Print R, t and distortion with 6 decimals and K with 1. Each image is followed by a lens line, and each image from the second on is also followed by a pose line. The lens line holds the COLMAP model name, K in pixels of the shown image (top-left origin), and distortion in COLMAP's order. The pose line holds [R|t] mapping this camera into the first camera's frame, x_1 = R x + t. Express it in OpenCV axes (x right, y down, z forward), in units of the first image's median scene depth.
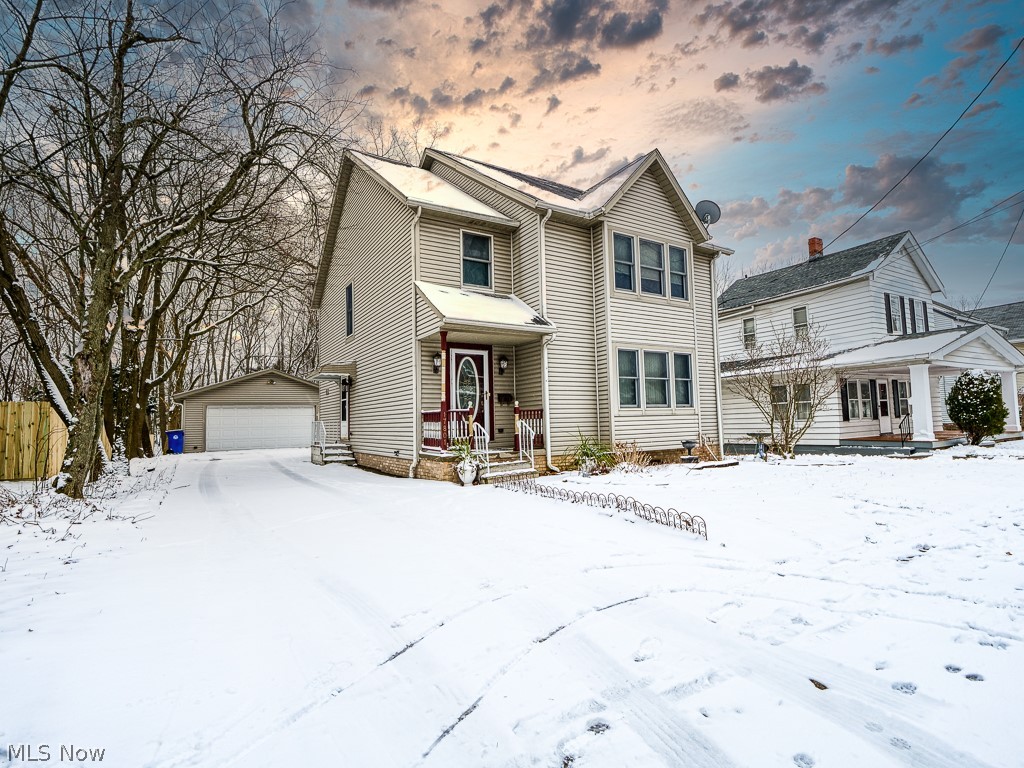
lens RADIAL K [[497.3, 0, 514.1], [0, 497.3, 386.4], [0, 0, 1]] dist [-0.011234, -0.002132]
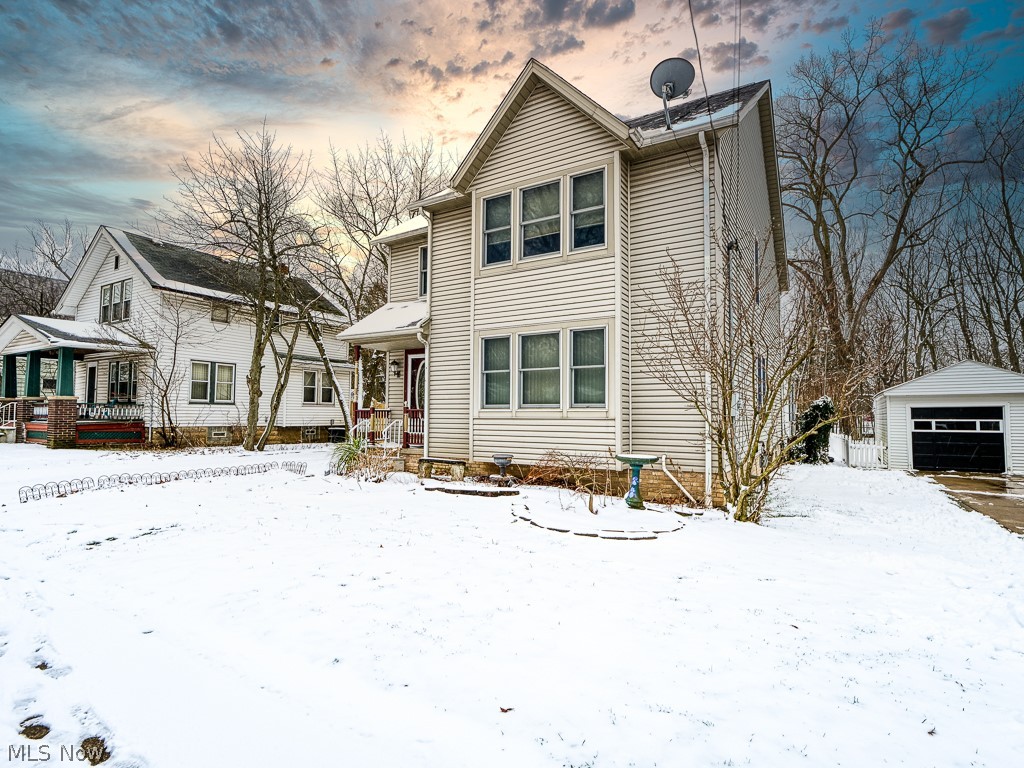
lens RADIAL K [[497.3, 0, 536.4], [0, 497.3, 387.4], [0, 0, 1]] dist [-0.011234, -0.002132]
pose [[0.493998, -0.022755, -0.869165, 0.951823], [0.049333, 0.998781, 0.001891, 0.009955], [0.868063, -0.043812, 0.494518, 0.641413]]
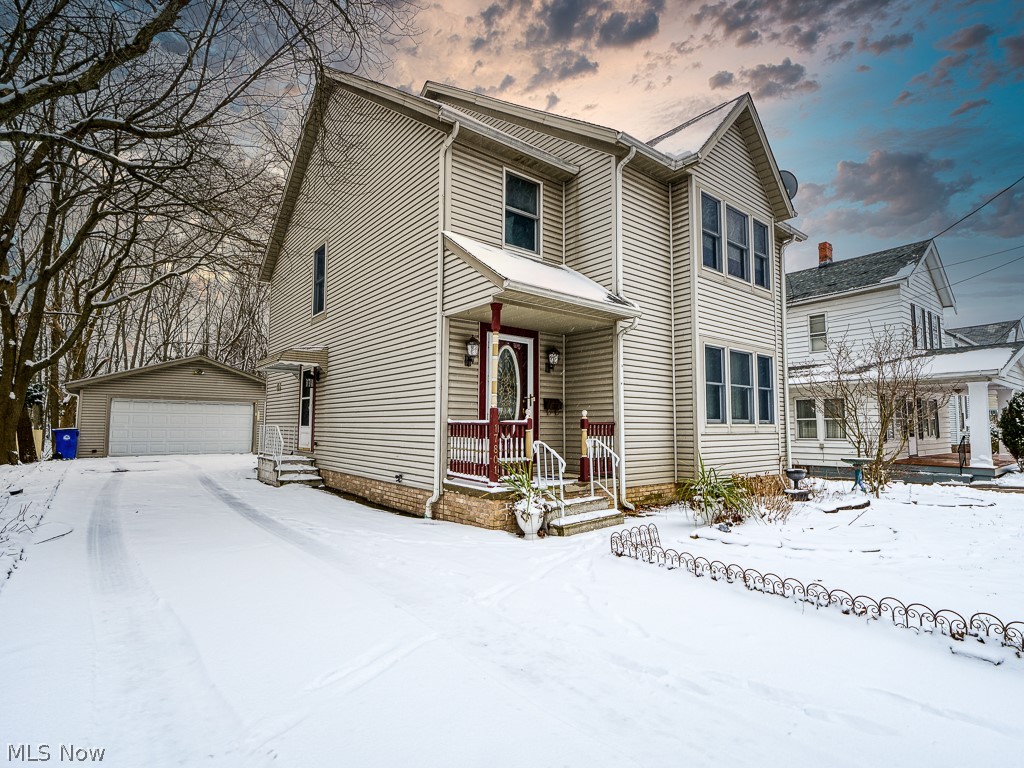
lens RADIAL K [[497.3, 0, 508.3], [0, 497.3, 387.3], [0, 0, 1]] dist [-0.011234, -0.002132]
pose [[0.992380, 0.038665, 0.116989, -0.167059], [-0.038099, 0.999249, -0.007068, 0.005298], [-0.117175, 0.002557, 0.993108, 0.279910]]
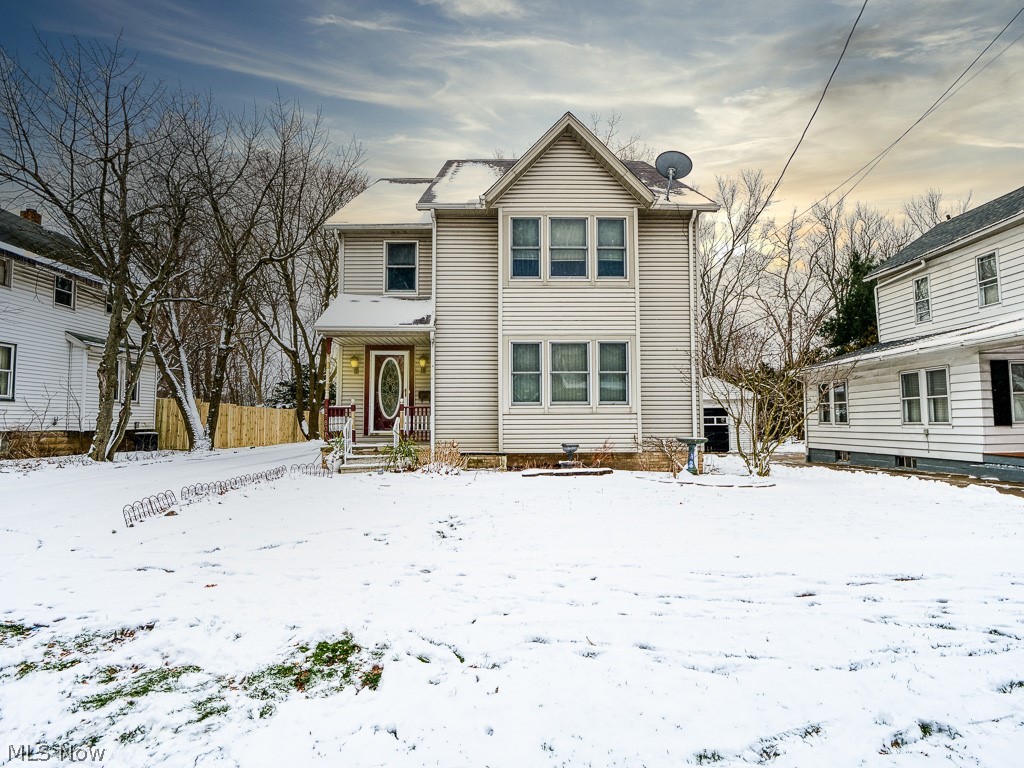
lens RADIAL K [[497.3, 0, 519.3], [0, 497.3, 385.9], [0, 0, 1]] dist [-0.011234, -0.002132]
pose [[0.865894, -0.012577, -0.500069, 0.668249], [0.020034, 0.999754, 0.009546, -0.001880], [0.499826, -0.018284, 0.865933, 0.190283]]
